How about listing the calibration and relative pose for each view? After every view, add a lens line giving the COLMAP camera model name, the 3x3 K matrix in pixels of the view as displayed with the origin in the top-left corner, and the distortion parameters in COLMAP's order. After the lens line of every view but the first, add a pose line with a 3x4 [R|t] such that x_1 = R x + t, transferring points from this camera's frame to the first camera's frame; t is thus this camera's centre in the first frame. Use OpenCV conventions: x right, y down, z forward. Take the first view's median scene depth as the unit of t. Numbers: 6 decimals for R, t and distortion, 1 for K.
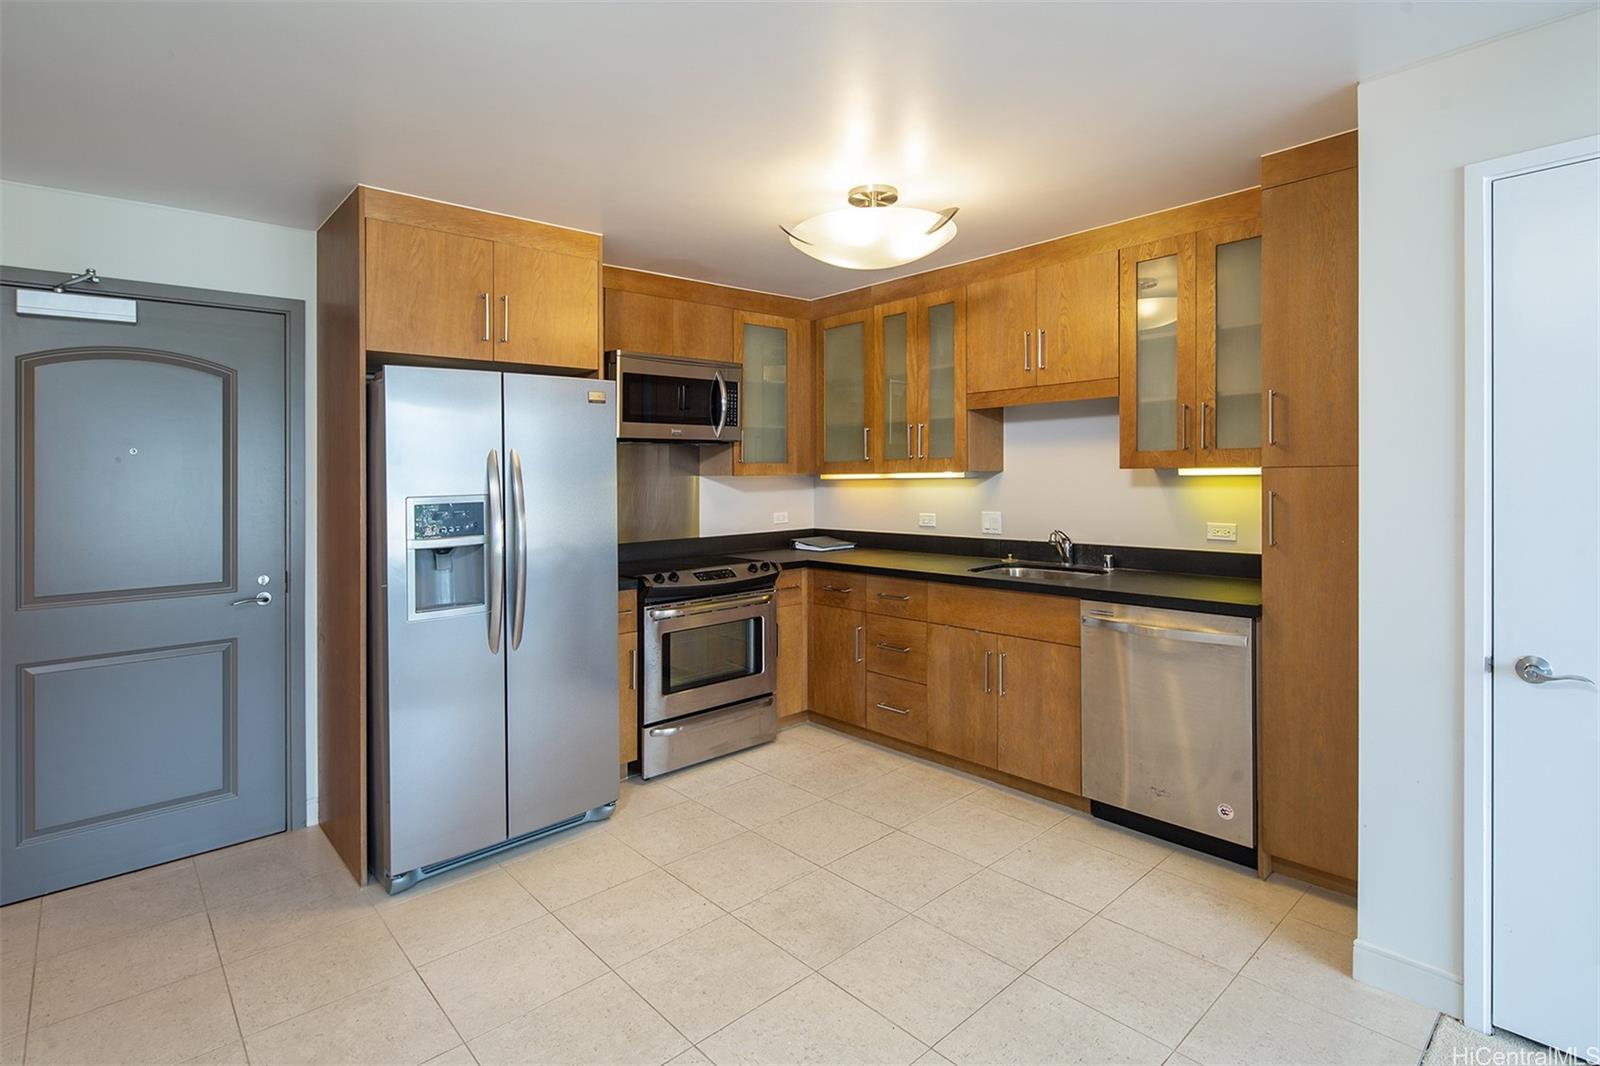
lens RADIAL K [[784.5, 0, 841.4], [0, 784.5, 471.0], [0, 0, 1]] dist [0.000144, -0.000323]
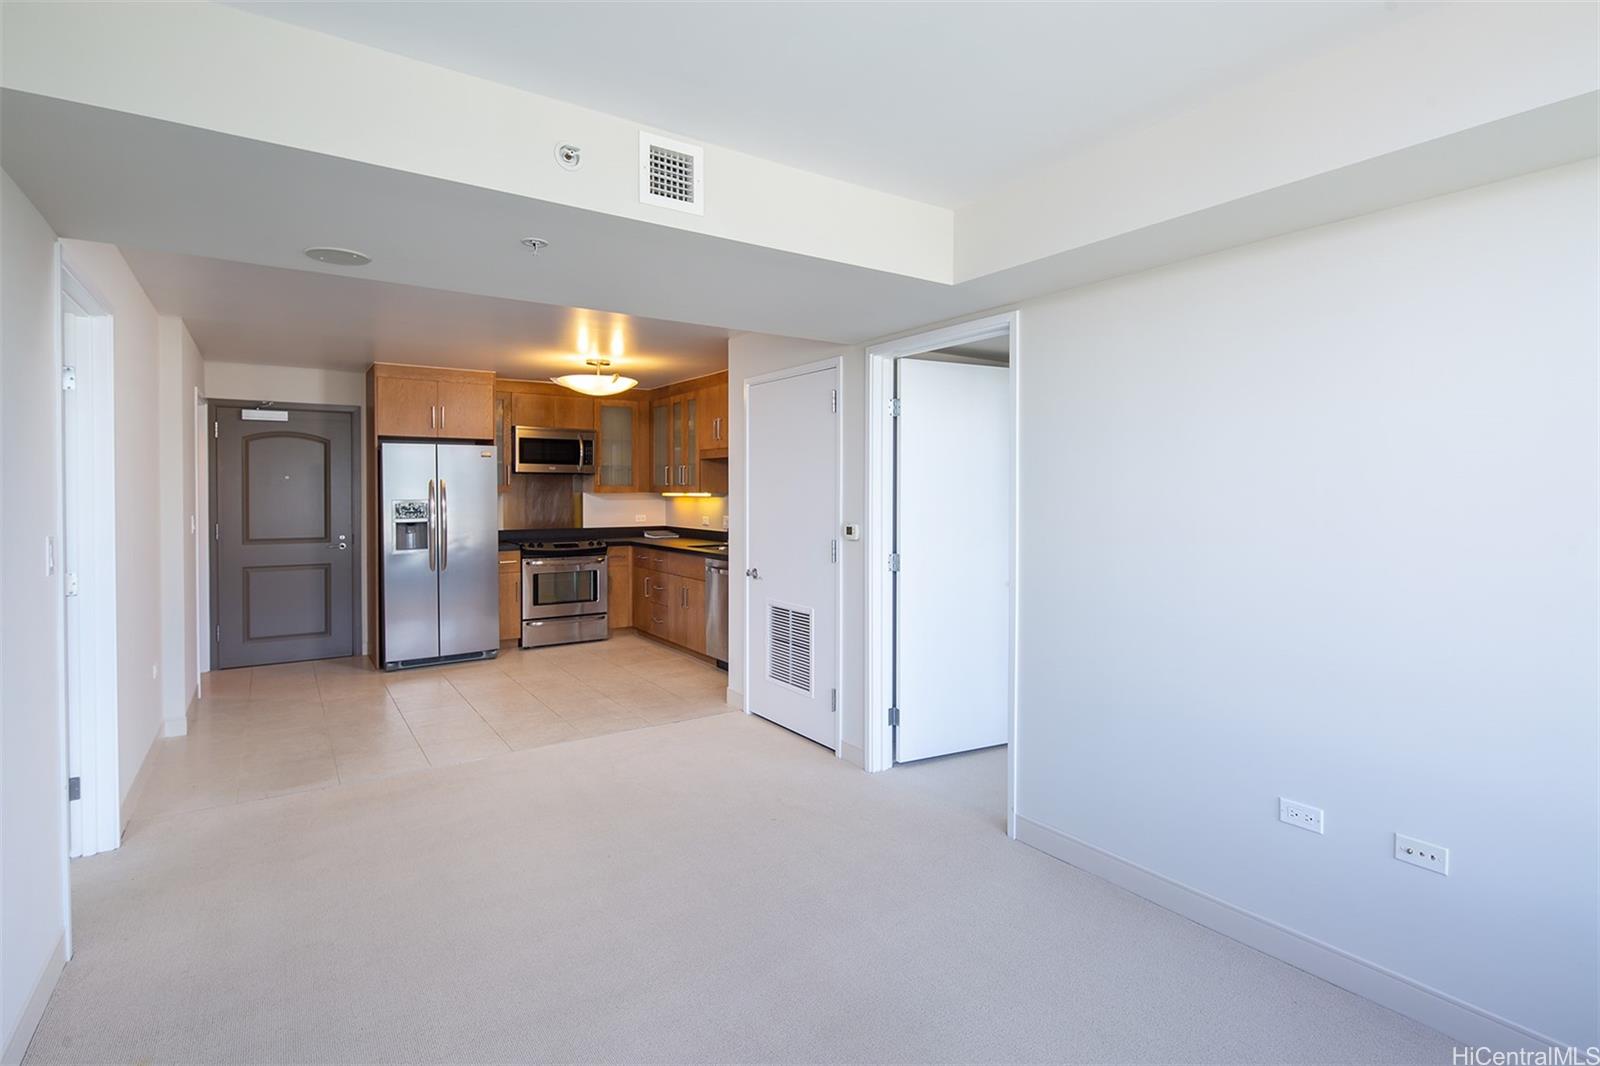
lens RADIAL K [[776.0, 0, 827.3], [0, 776.0, 511.6], [0, 0, 1]] dist [-0.000051, -0.000826]
pose [[0.989516, 0.023021, -0.142578, 0.763511], [-0.018539, 0.999294, 0.032682, -0.022109], [0.143229, -0.029696, 0.989244, -0.789923]]
